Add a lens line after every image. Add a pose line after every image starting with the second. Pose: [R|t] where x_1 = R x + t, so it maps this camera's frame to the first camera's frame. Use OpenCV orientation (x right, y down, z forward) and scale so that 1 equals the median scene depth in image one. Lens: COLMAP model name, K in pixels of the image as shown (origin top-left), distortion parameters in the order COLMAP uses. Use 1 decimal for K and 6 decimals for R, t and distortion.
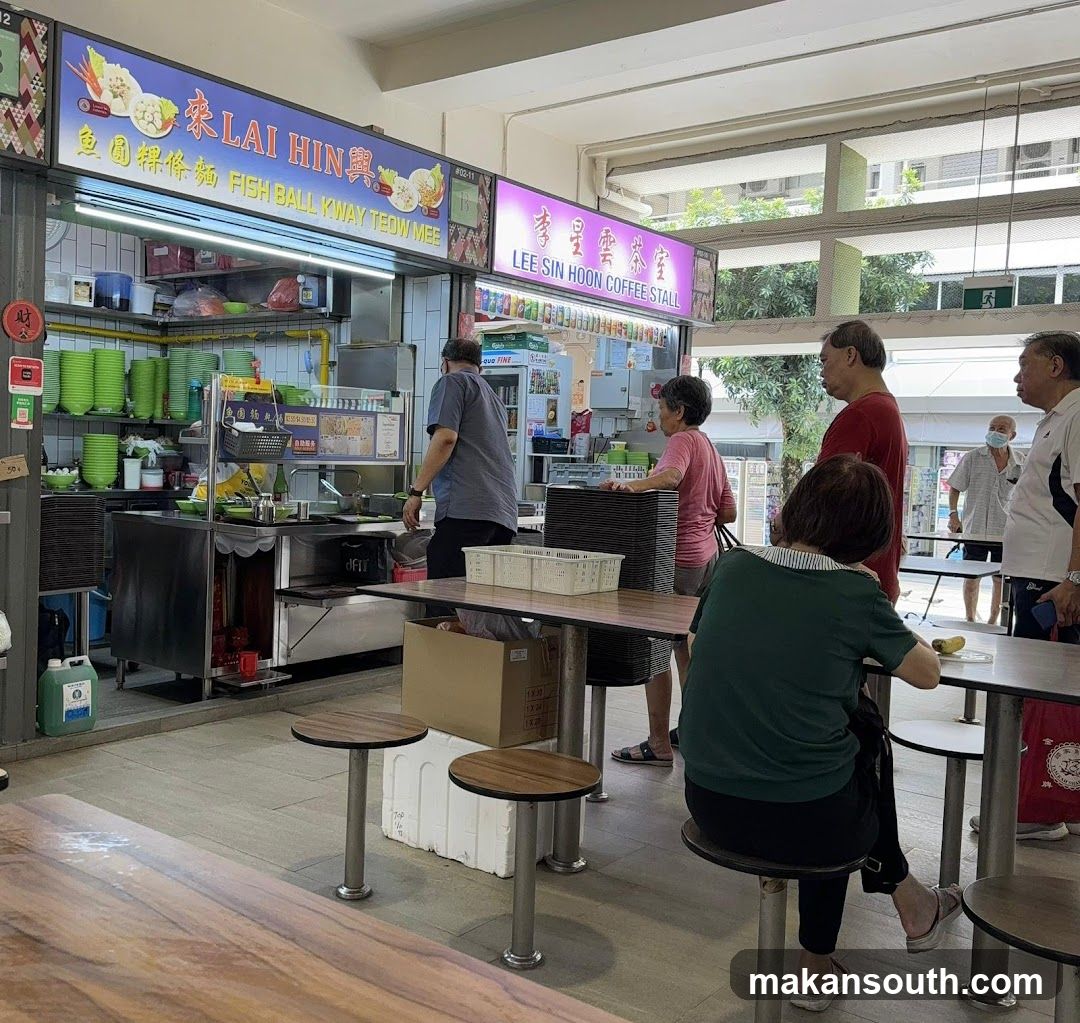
lens RADIAL K [[1130.9, 0, 496.5], [0, 1130.9, 511.8], [0, 0, 1]] dist [0.122357, -0.233881]
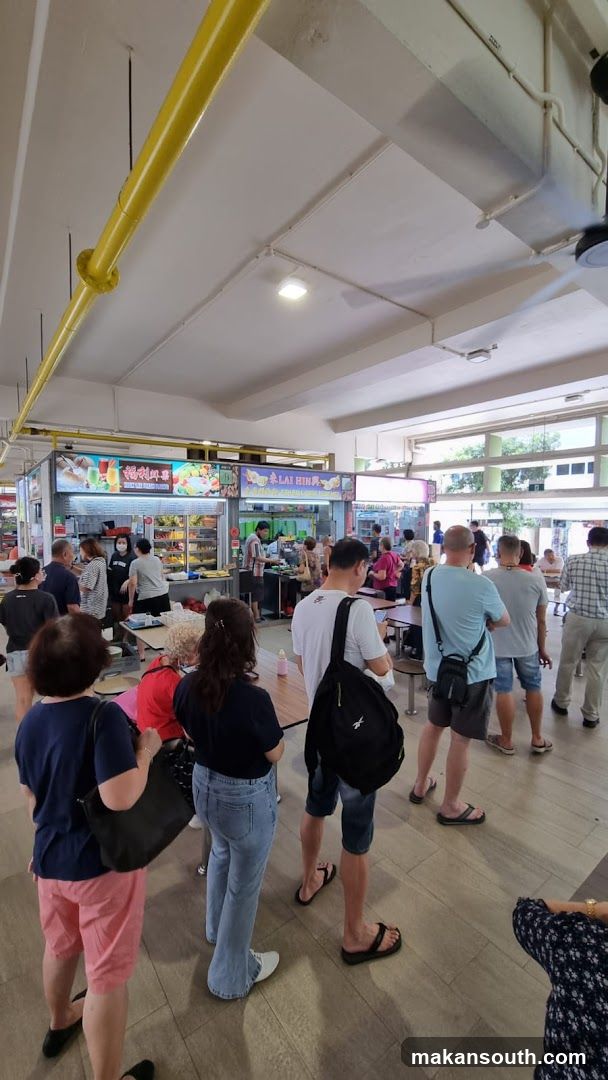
lens RADIAL K [[440.2, 0, 304.0], [0, 440.2, 540.0], [0, 0, 1]] dist [-0.000903, -0.000248]
pose [[0.968780, -0.020751, -0.247052, 0.194434], [0.022004, 0.999755, 0.002313, -0.102520], [0.246944, -0.007677, 0.968999, -0.422772]]
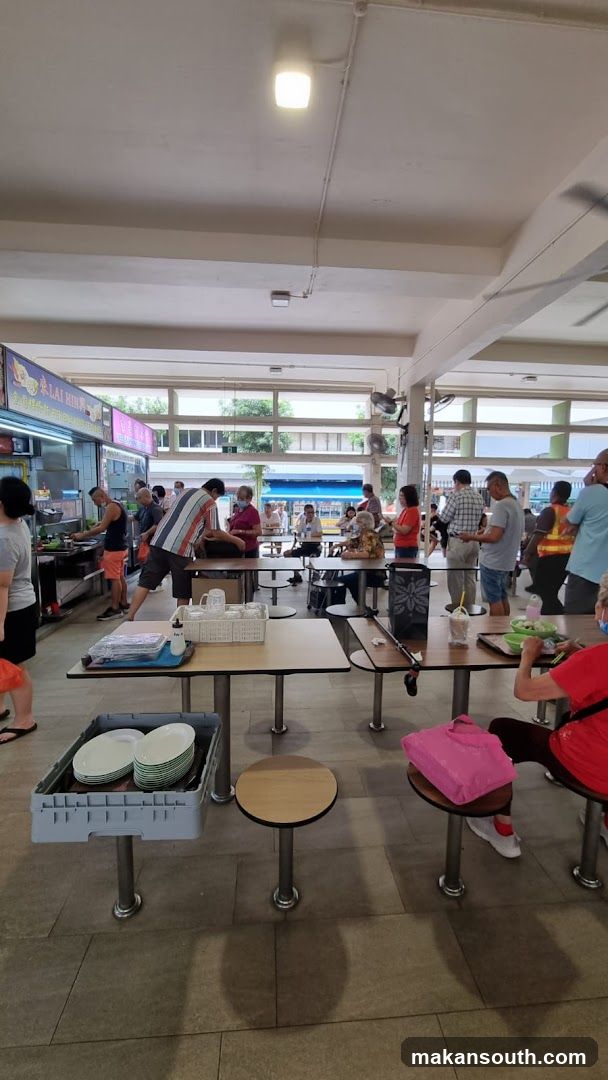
lens RADIAL K [[440.2, 0, 304.0], [0, 440.2, 540.0], [0, 0, 1]] dist [-0.000903, -0.000248]
pose [[0.726199, -0.102054, 0.679868, -0.429430], [0.050671, 0.994176, 0.095110, -0.070118], [-0.685615, -0.034620, 0.727141, -0.044001]]
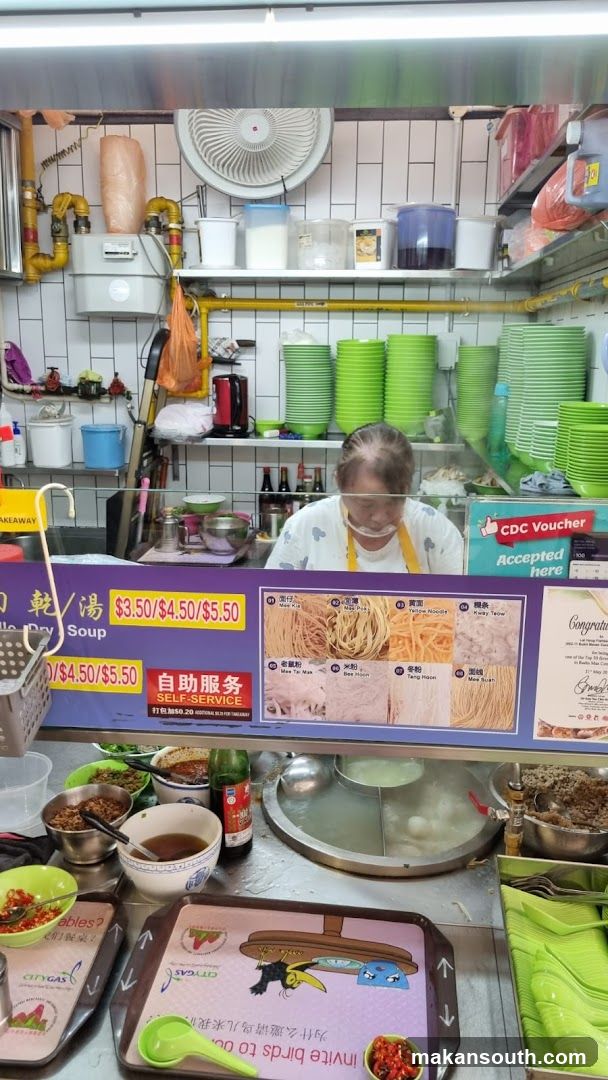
lens RADIAL K [[805.6, 0, 297.2], [0, 805.6, 512.2], [0, 0, 1]] dist [0.017609, -0.002424]
pose [[0.555401, 0.136089, -0.820371, 0.016813], [-0.030067, 0.989160, 0.143733, -0.136752], [0.831039, -0.055164, 0.553472, 0.897835]]
